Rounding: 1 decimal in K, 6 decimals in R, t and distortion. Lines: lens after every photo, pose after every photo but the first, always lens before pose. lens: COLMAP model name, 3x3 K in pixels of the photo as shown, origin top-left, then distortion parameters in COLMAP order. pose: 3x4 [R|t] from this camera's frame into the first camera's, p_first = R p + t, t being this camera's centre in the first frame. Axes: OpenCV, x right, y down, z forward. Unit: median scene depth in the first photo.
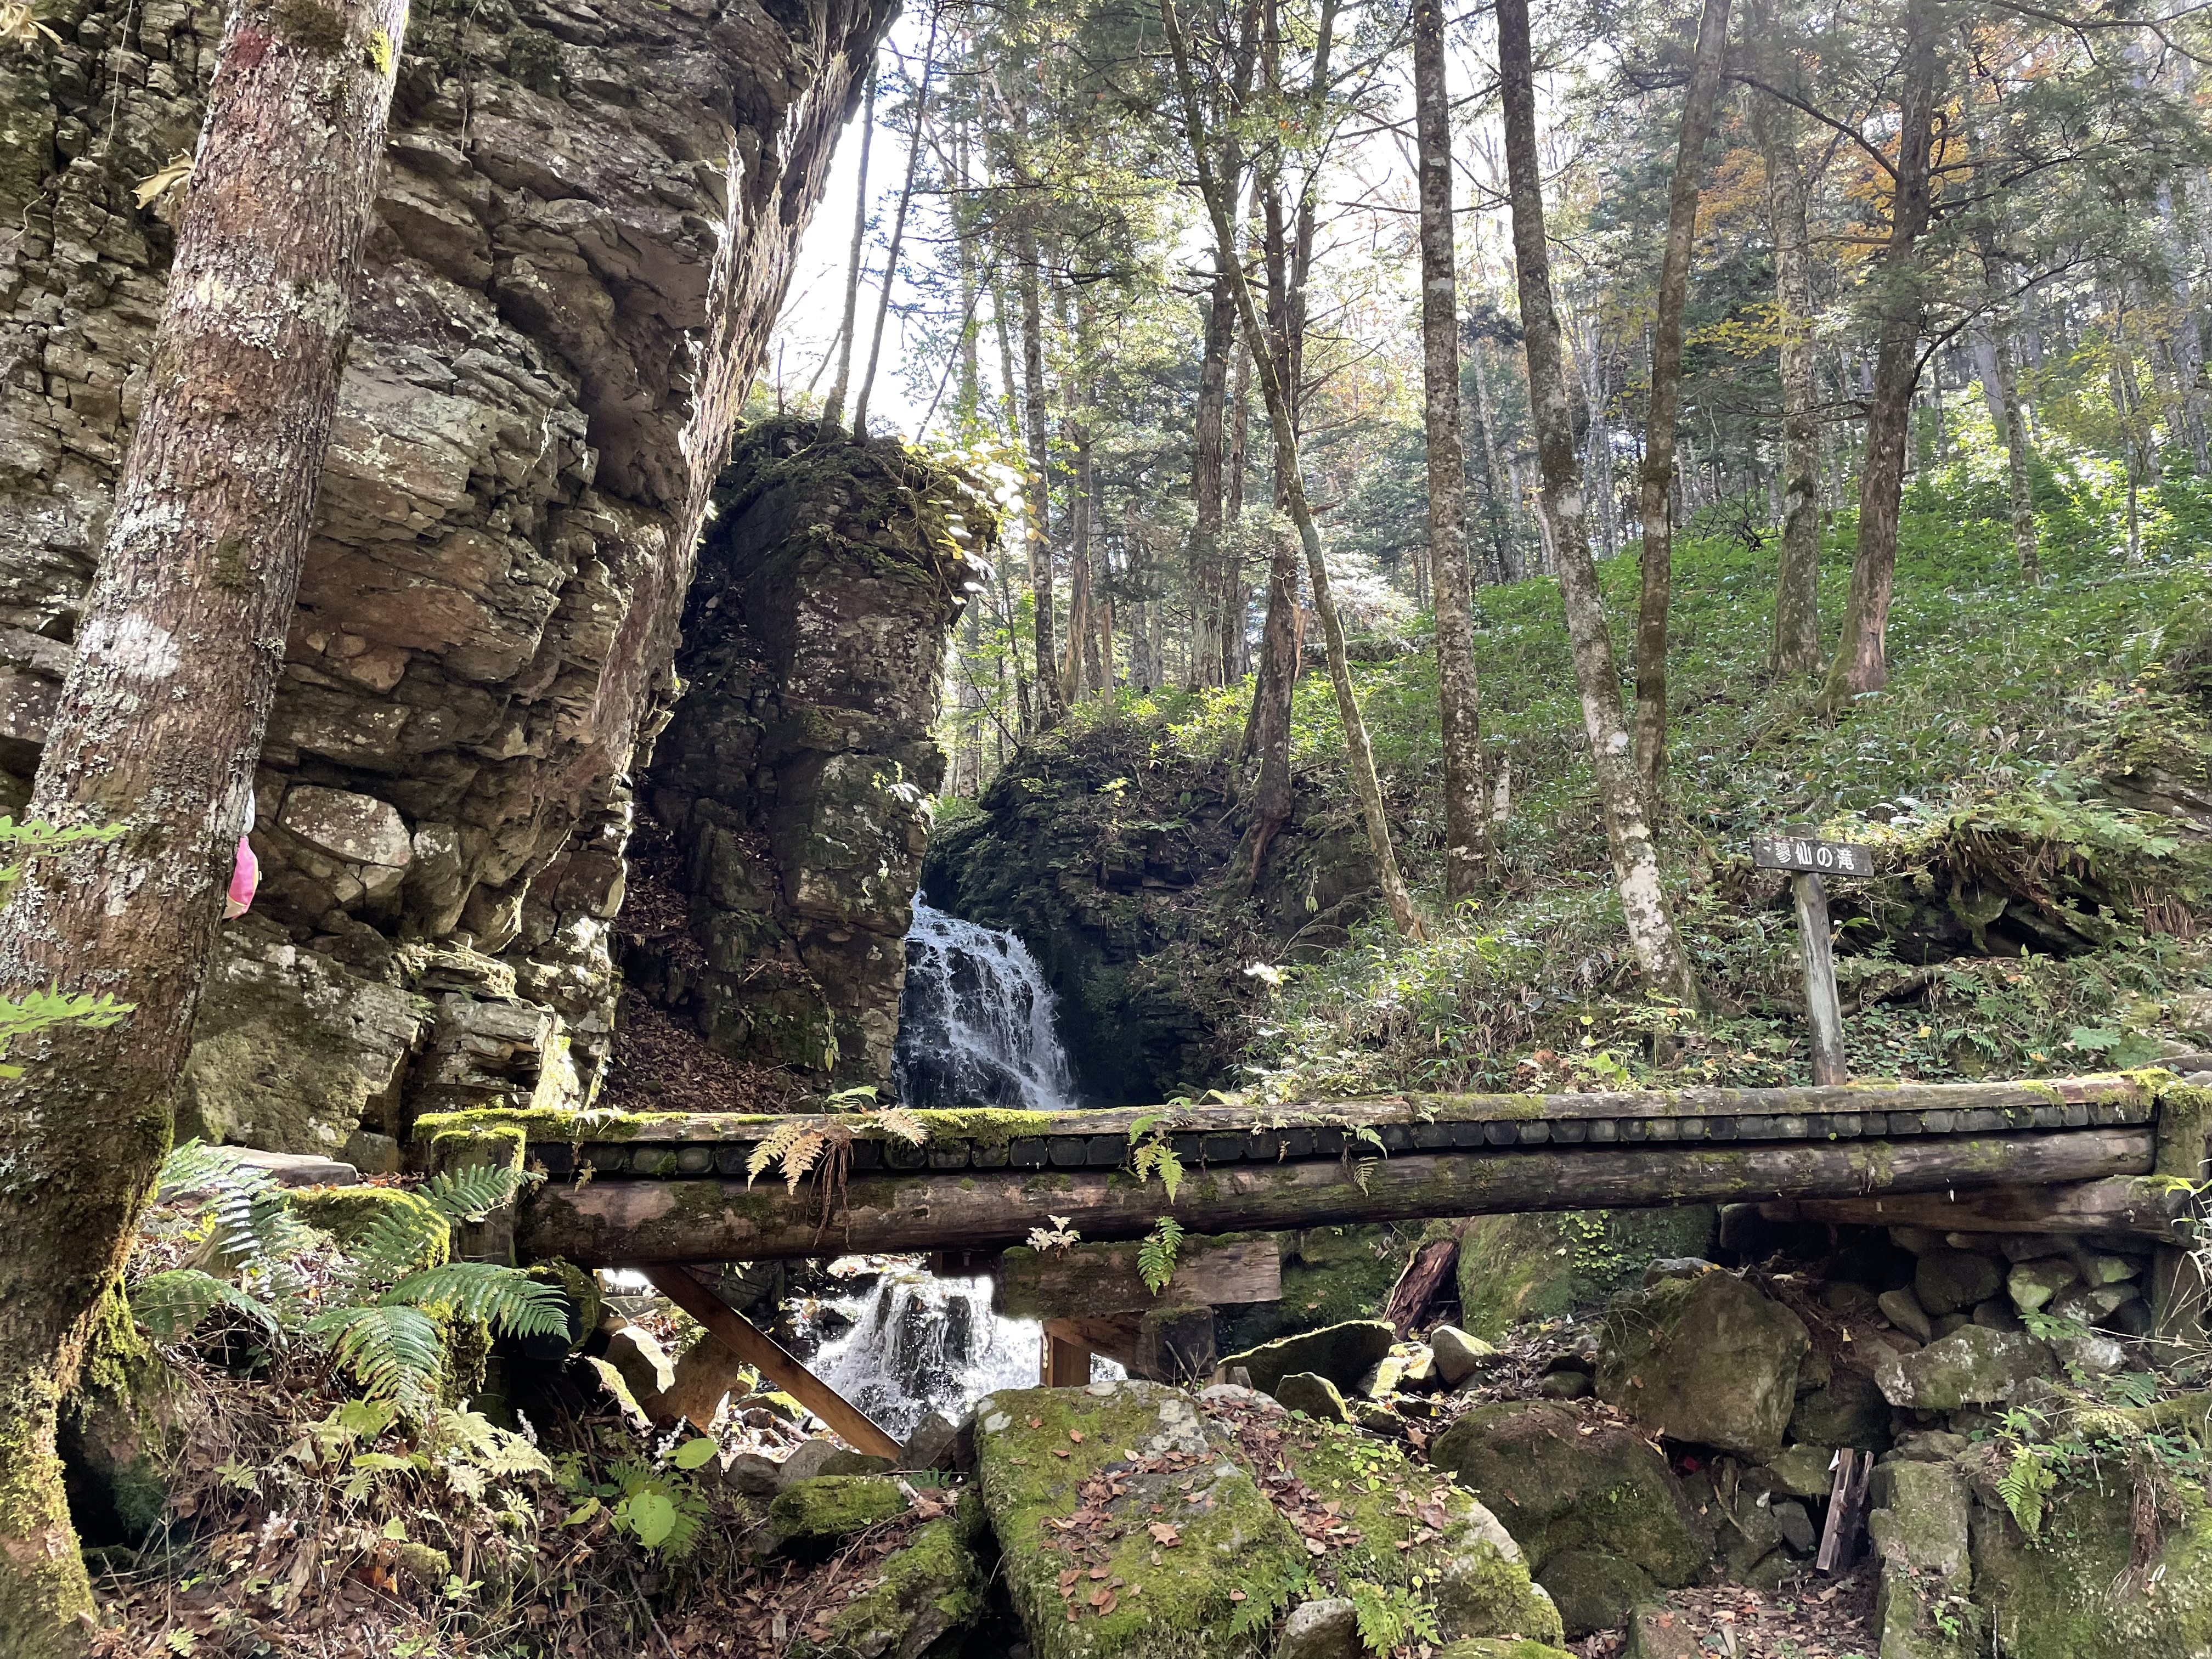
lens RADIAL K [[1662.6, 0, 1114.9], [0, 1662.6, 817.5], [0, 0, 1]] dist [0.091398, -0.110495]
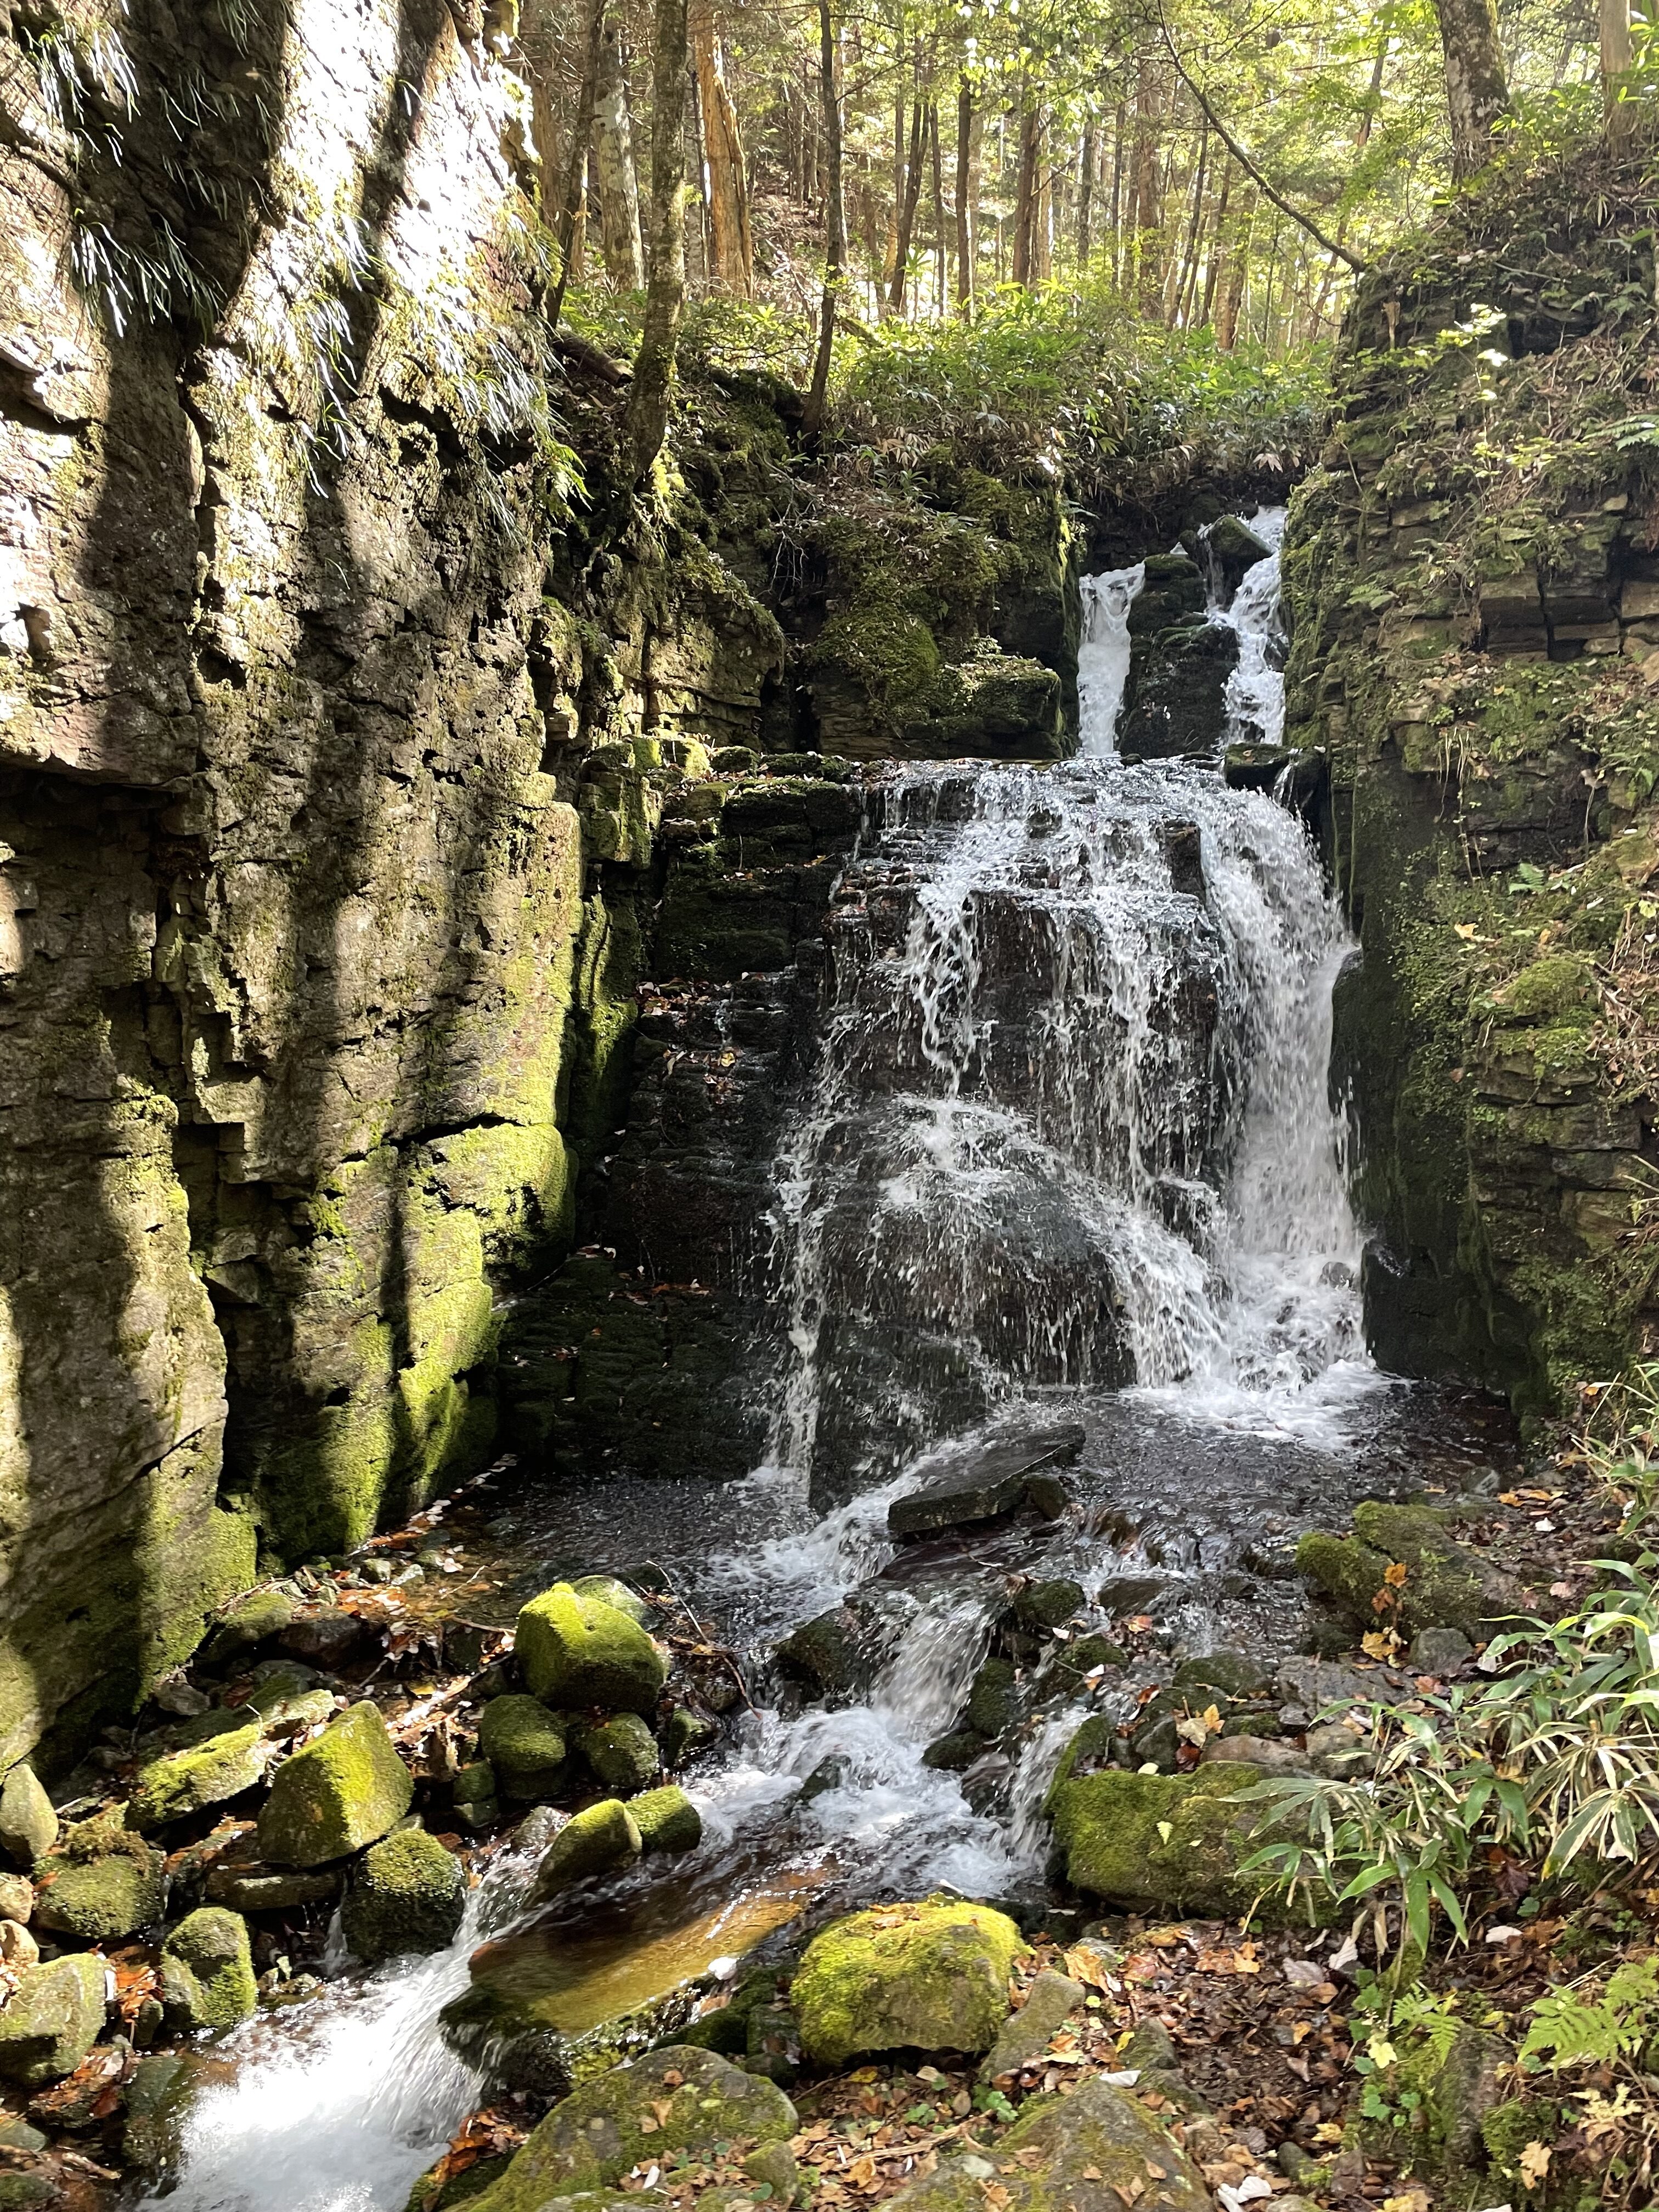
lens RADIAL K [[1662.6, 0, 863.3], [0, 1662.6, 1116.8], [0, 0, 1]] dist [0.091398, -0.110495]
pose [[0.794818, 0.046612, -0.605055, 0.275058], [0.188585, 0.928708, 0.319277, -0.012742], [0.576801, -0.367871, 0.729364, 1.516550]]
